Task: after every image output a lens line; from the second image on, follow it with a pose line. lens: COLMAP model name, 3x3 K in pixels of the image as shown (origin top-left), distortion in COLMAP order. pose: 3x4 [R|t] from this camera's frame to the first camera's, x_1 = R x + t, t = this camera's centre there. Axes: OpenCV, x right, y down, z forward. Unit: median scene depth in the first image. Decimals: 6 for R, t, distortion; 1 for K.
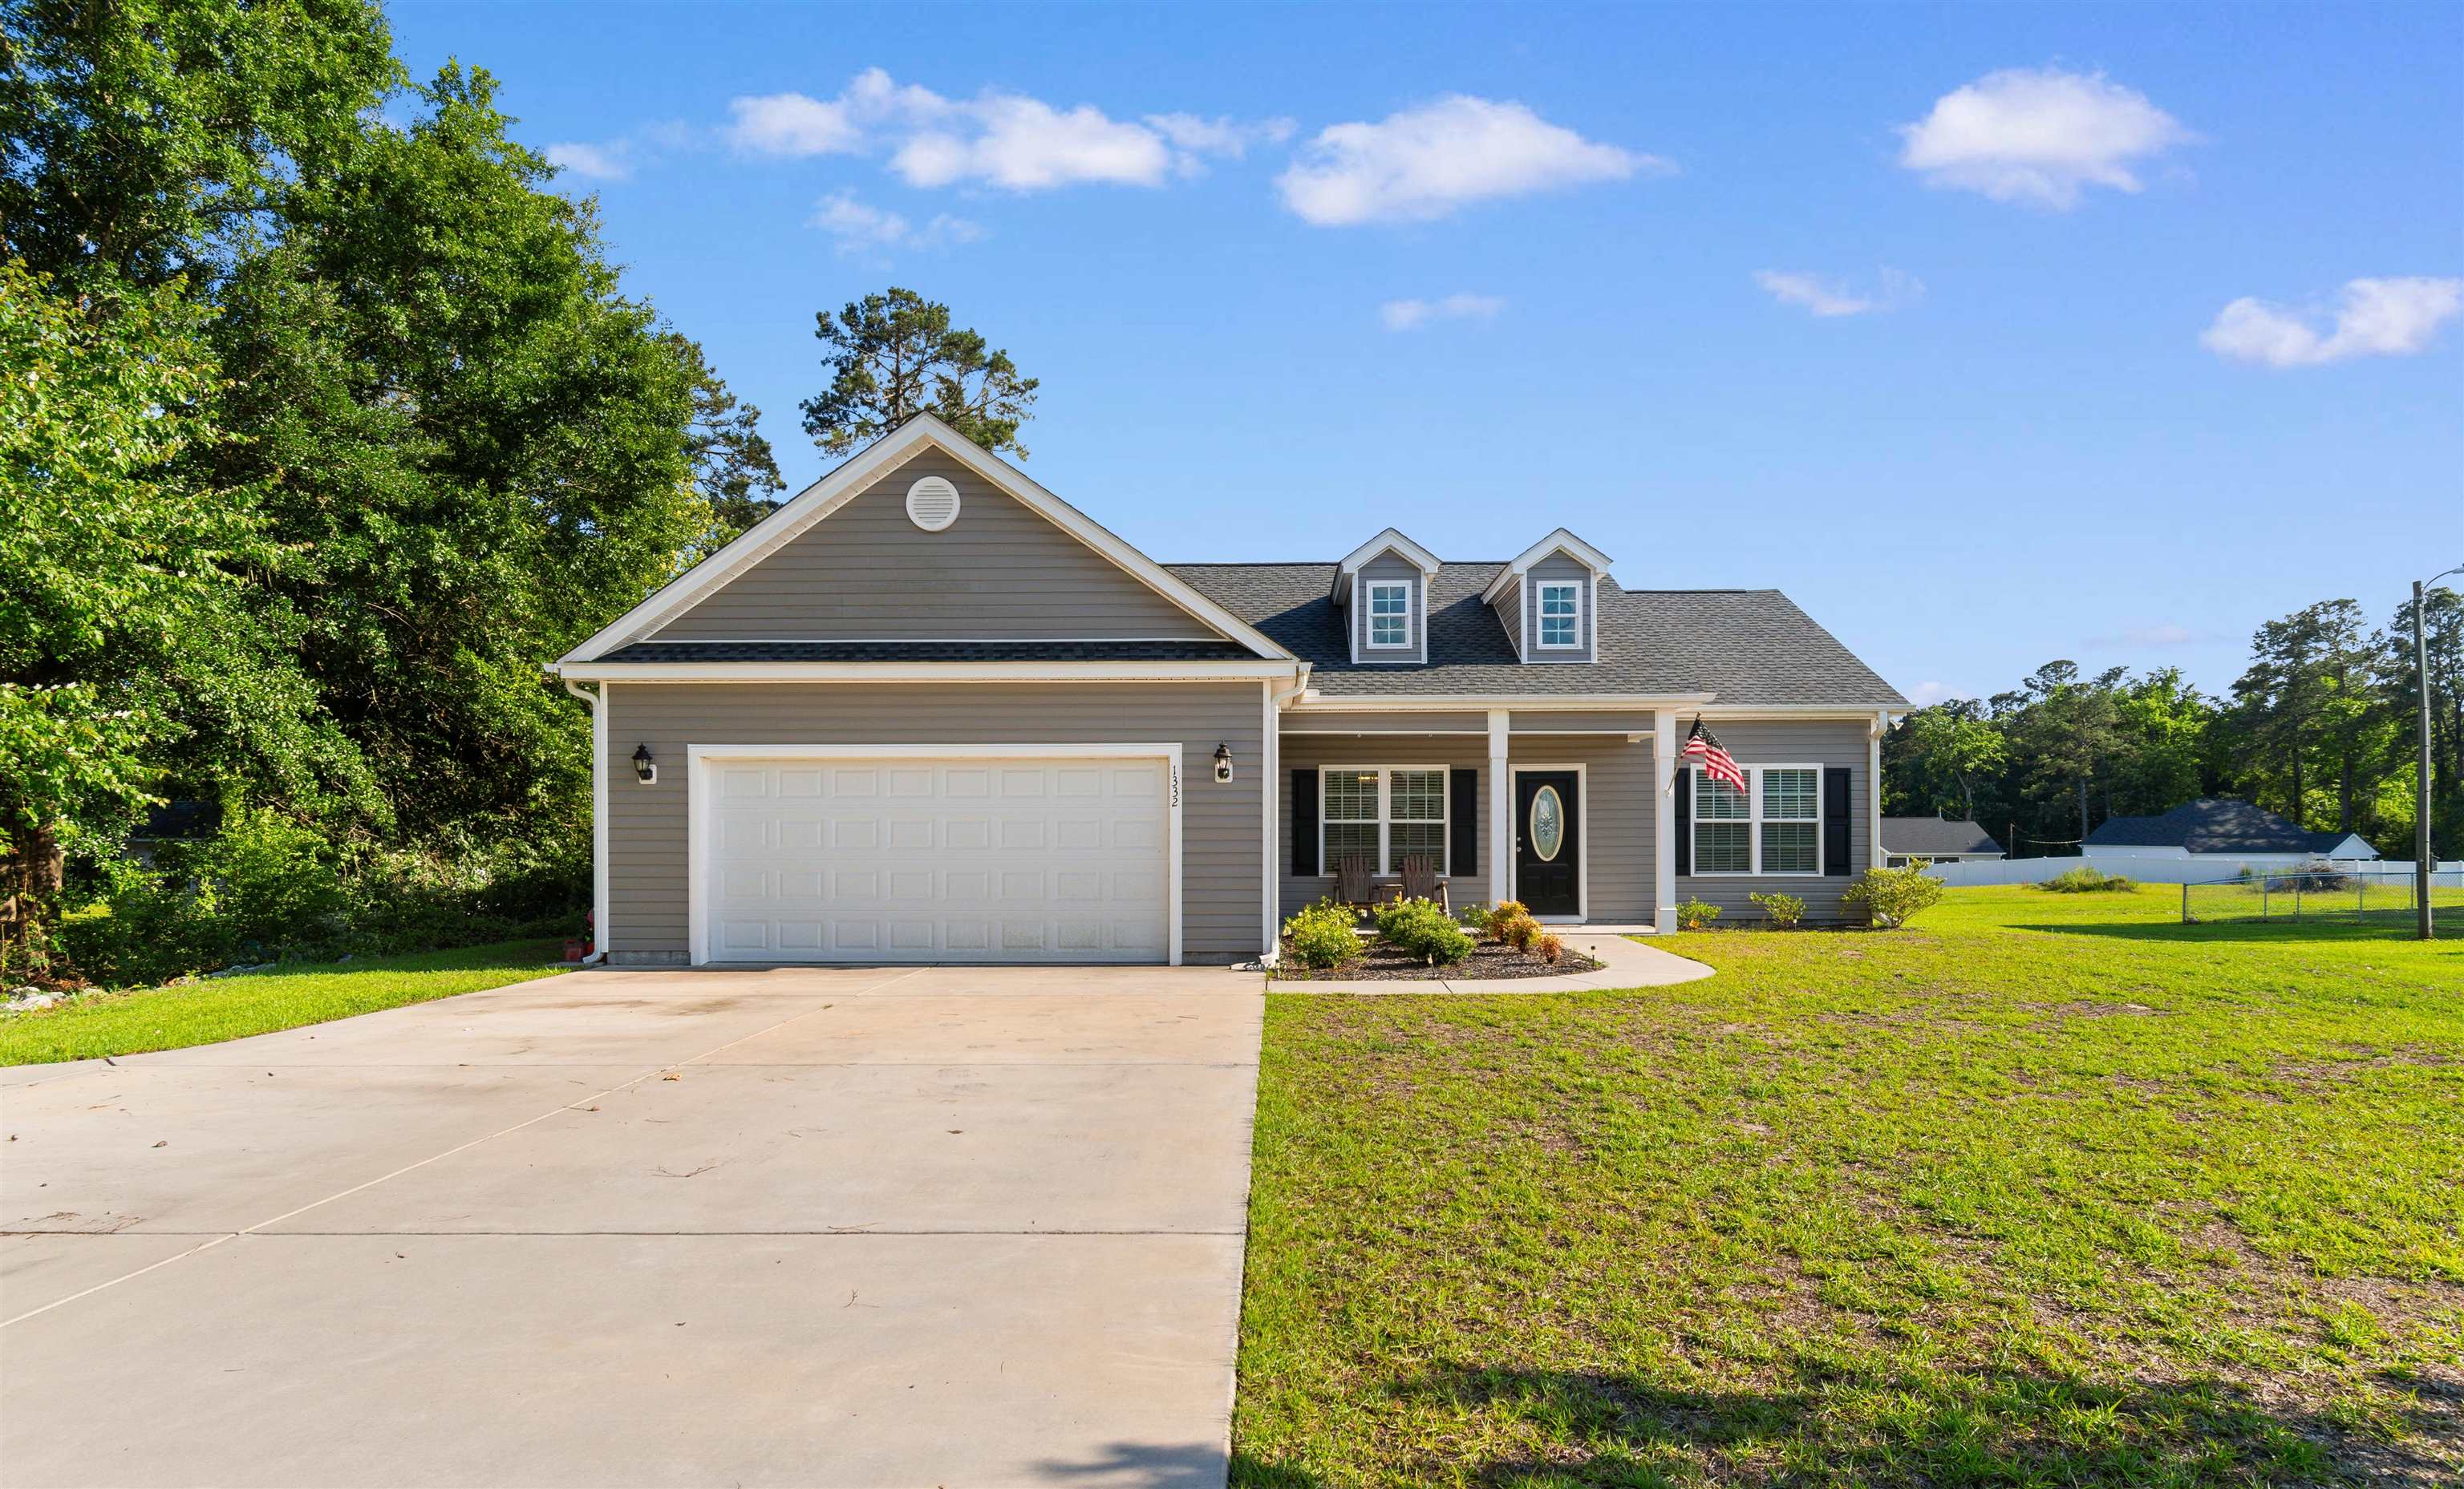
lens RADIAL K [[1392.1, 0, 1208.8], [0, 1392.1, 806.7], [0, 0, 1]] dist [-0.002551, -0.000260]
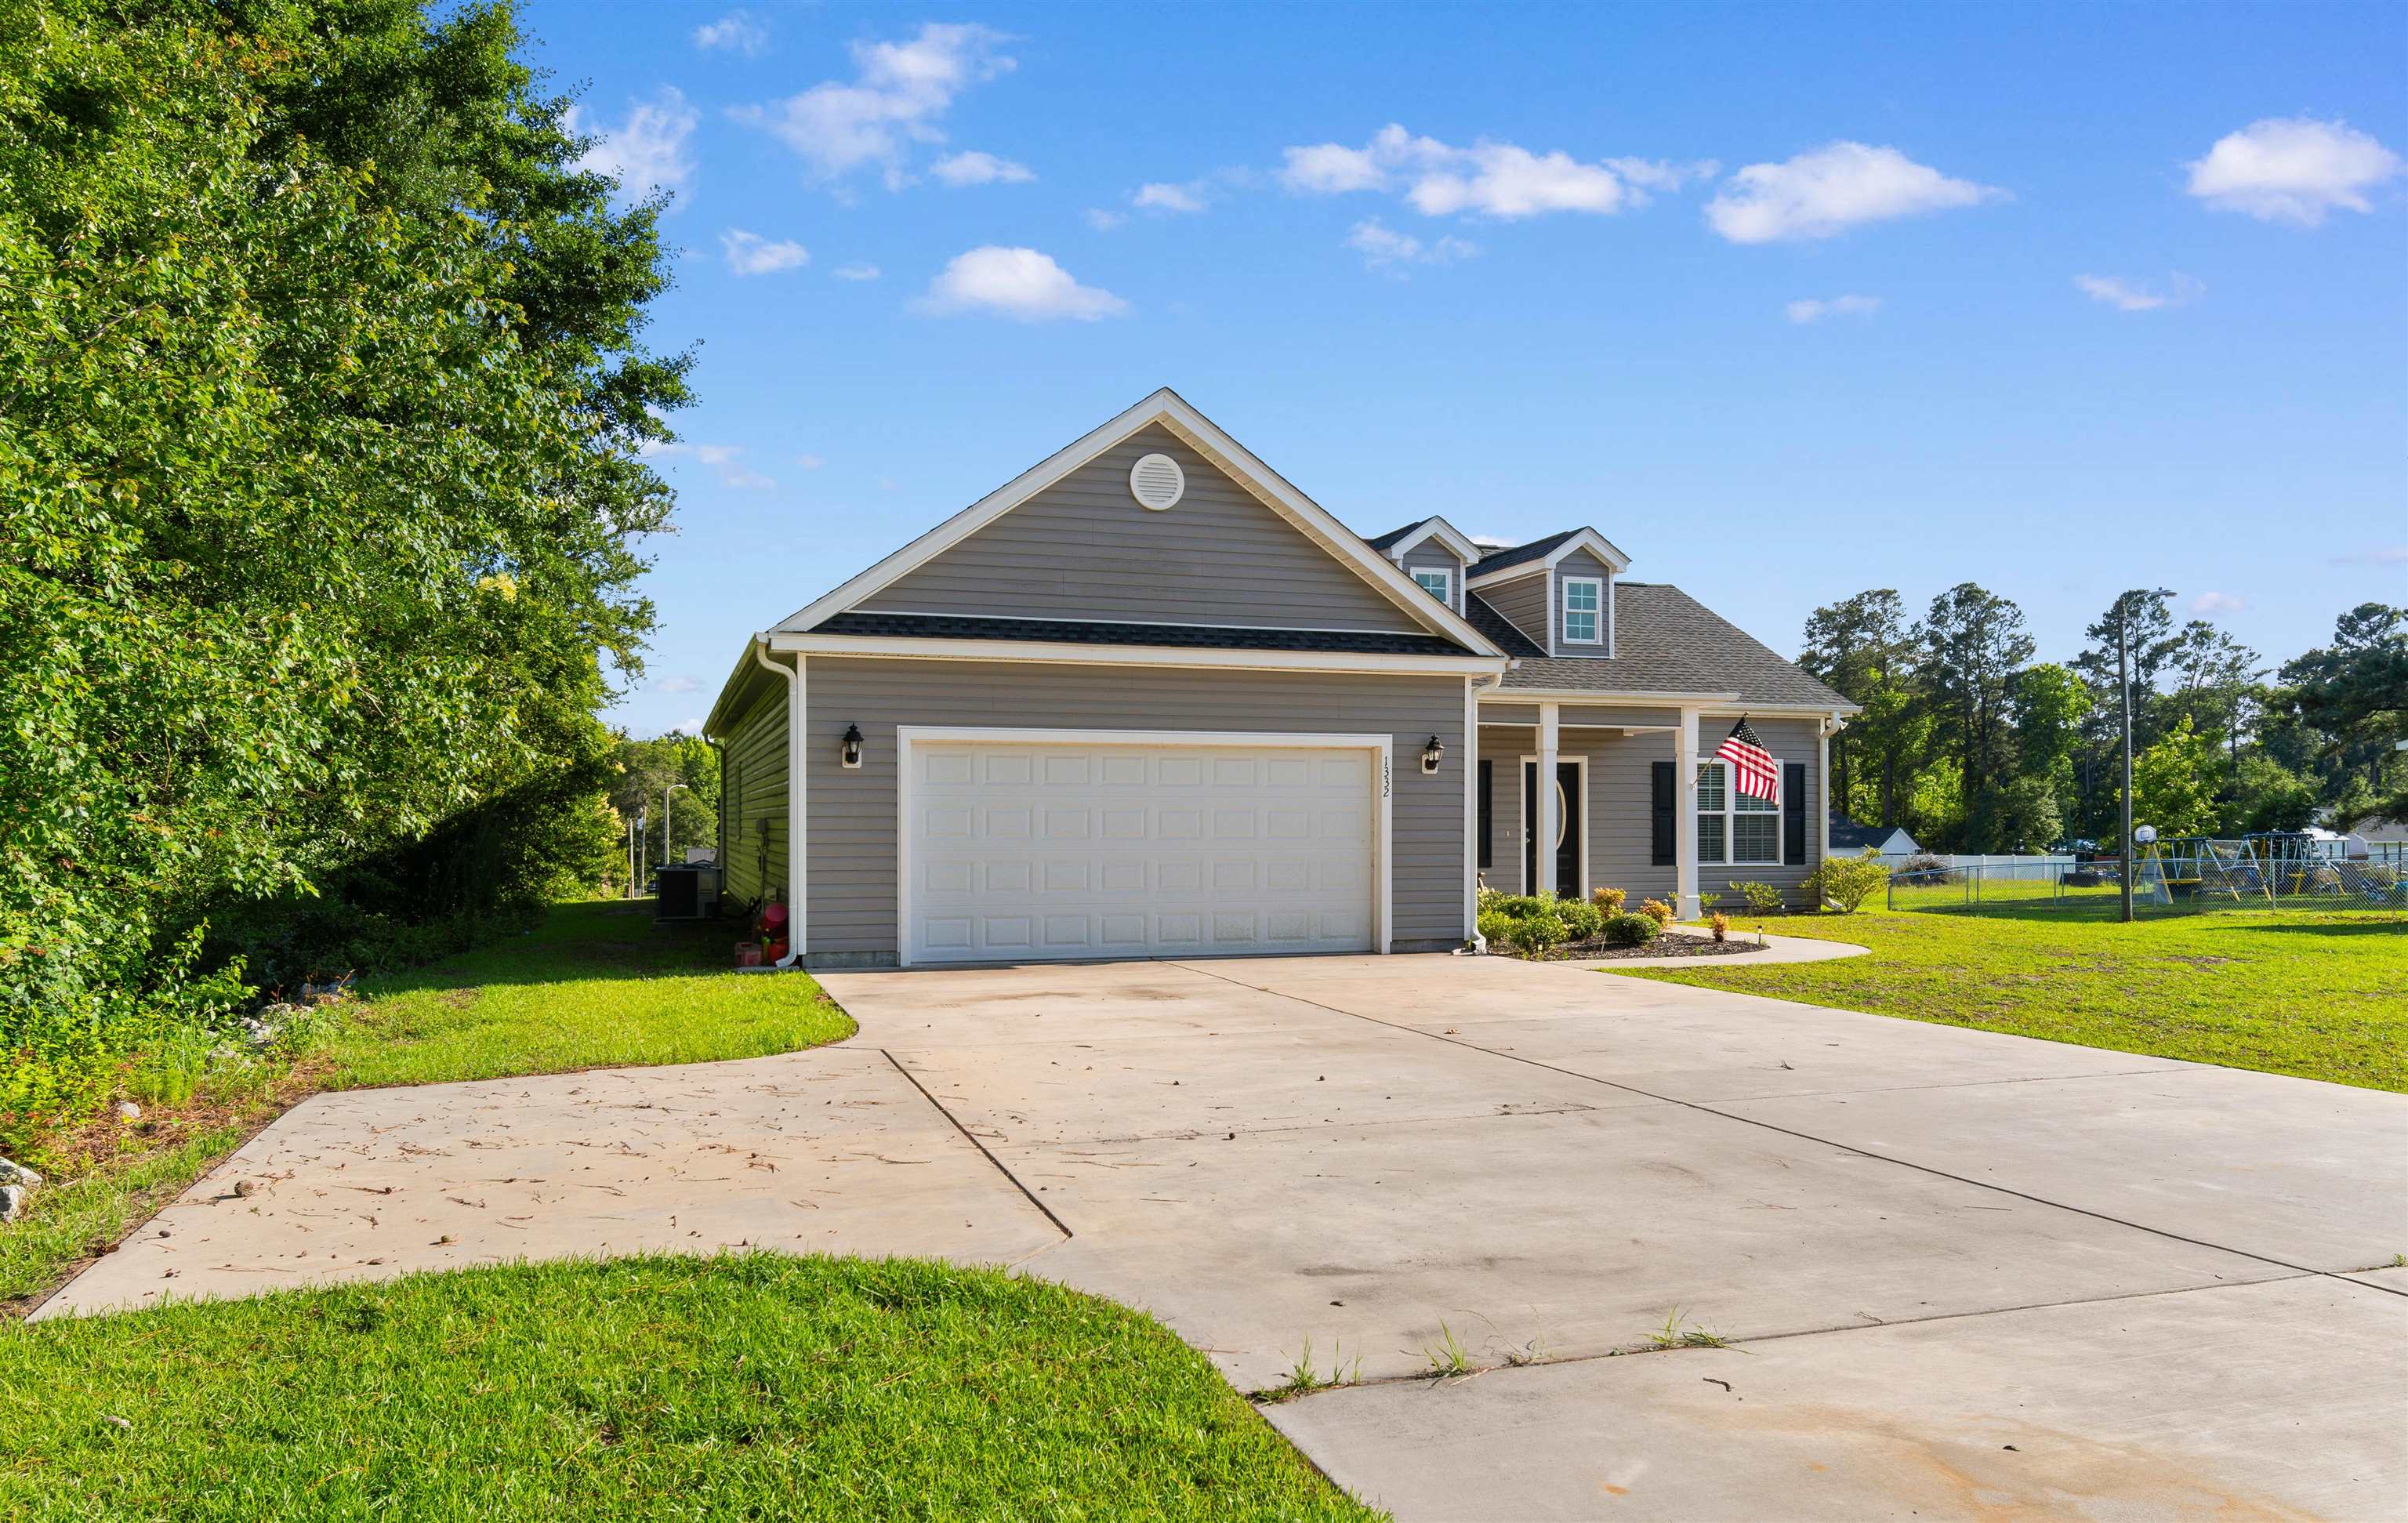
lens RADIAL K [[1765.9, 0, 1202.4], [0, 1765.9, 774.7], [0, 0, 1]] dist [-0.001464, -0.000374]
pose [[0.943274, 0.010661, 0.331844, -0.459210], [-0.007048, 0.999902, -0.012091, 0.000263], [-0.331941, 0.009066, 0.943257, -0.134002]]
